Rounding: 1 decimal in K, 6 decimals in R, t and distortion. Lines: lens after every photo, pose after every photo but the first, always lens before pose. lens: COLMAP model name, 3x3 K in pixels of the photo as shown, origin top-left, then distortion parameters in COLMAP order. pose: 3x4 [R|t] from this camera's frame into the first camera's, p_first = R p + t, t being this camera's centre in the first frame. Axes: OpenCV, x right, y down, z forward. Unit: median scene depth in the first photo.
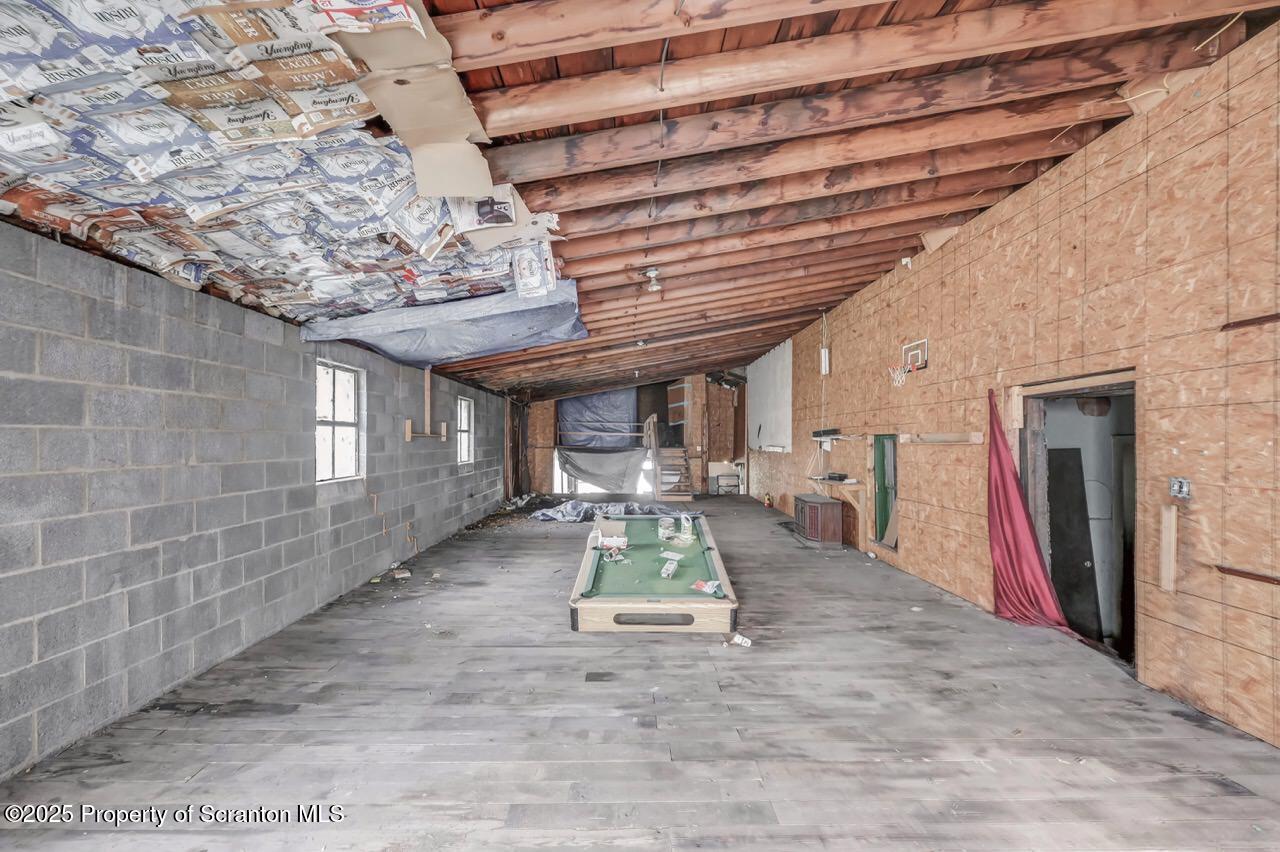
lens RADIAL K [[517.7, 0, 644.2], [0, 517.7, 436.8], [0, 0, 1]] dist [-0.000069, 0.000531]
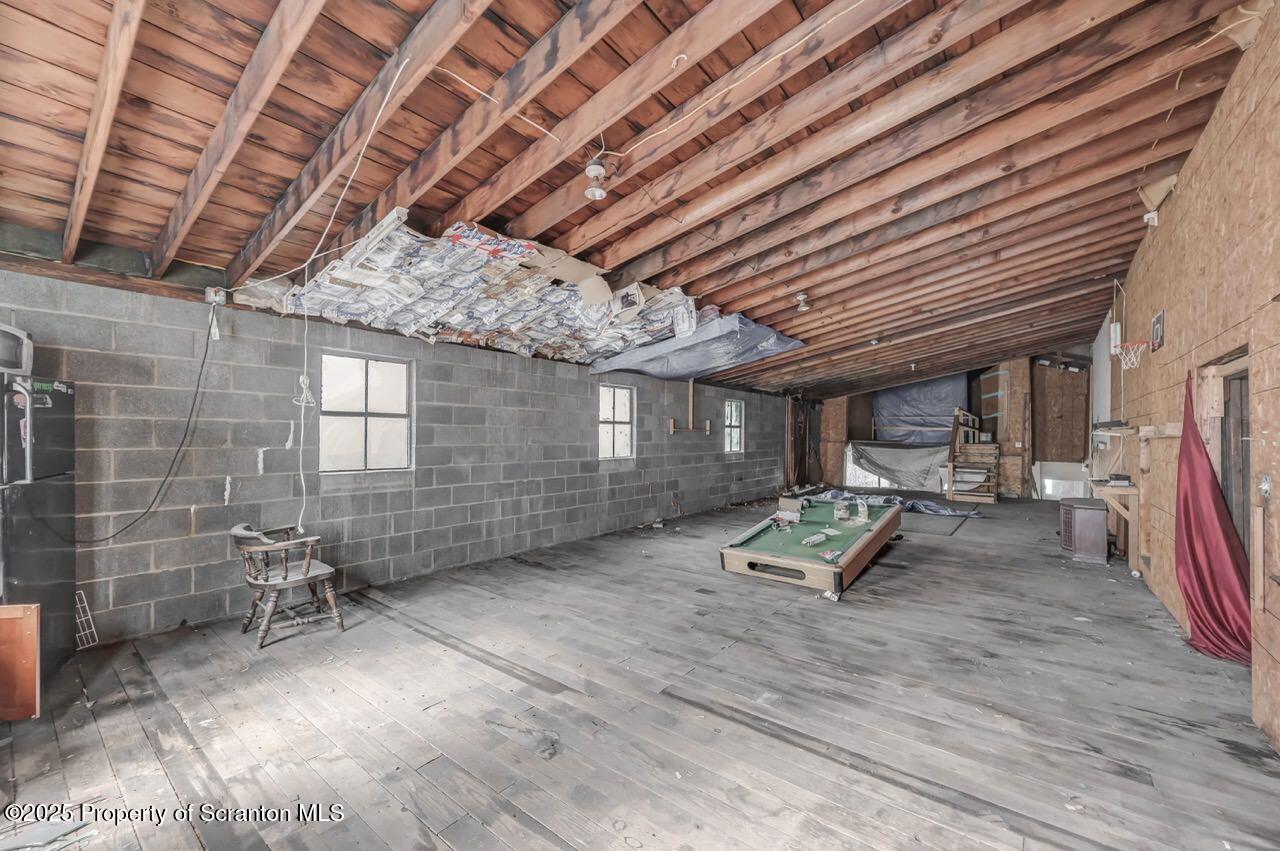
lens RADIAL K [[517.7, 0, 644.2], [0, 517.7, 436.3], [0, 0, 1]] dist [-0.000069, 0.000531]
pose [[0.777205, 0.003972, -0.629235, 0.601718], [0.001007, 0.999971, 0.007556, 0.004317], [0.629247, -0.006507, 0.777179, -0.226299]]
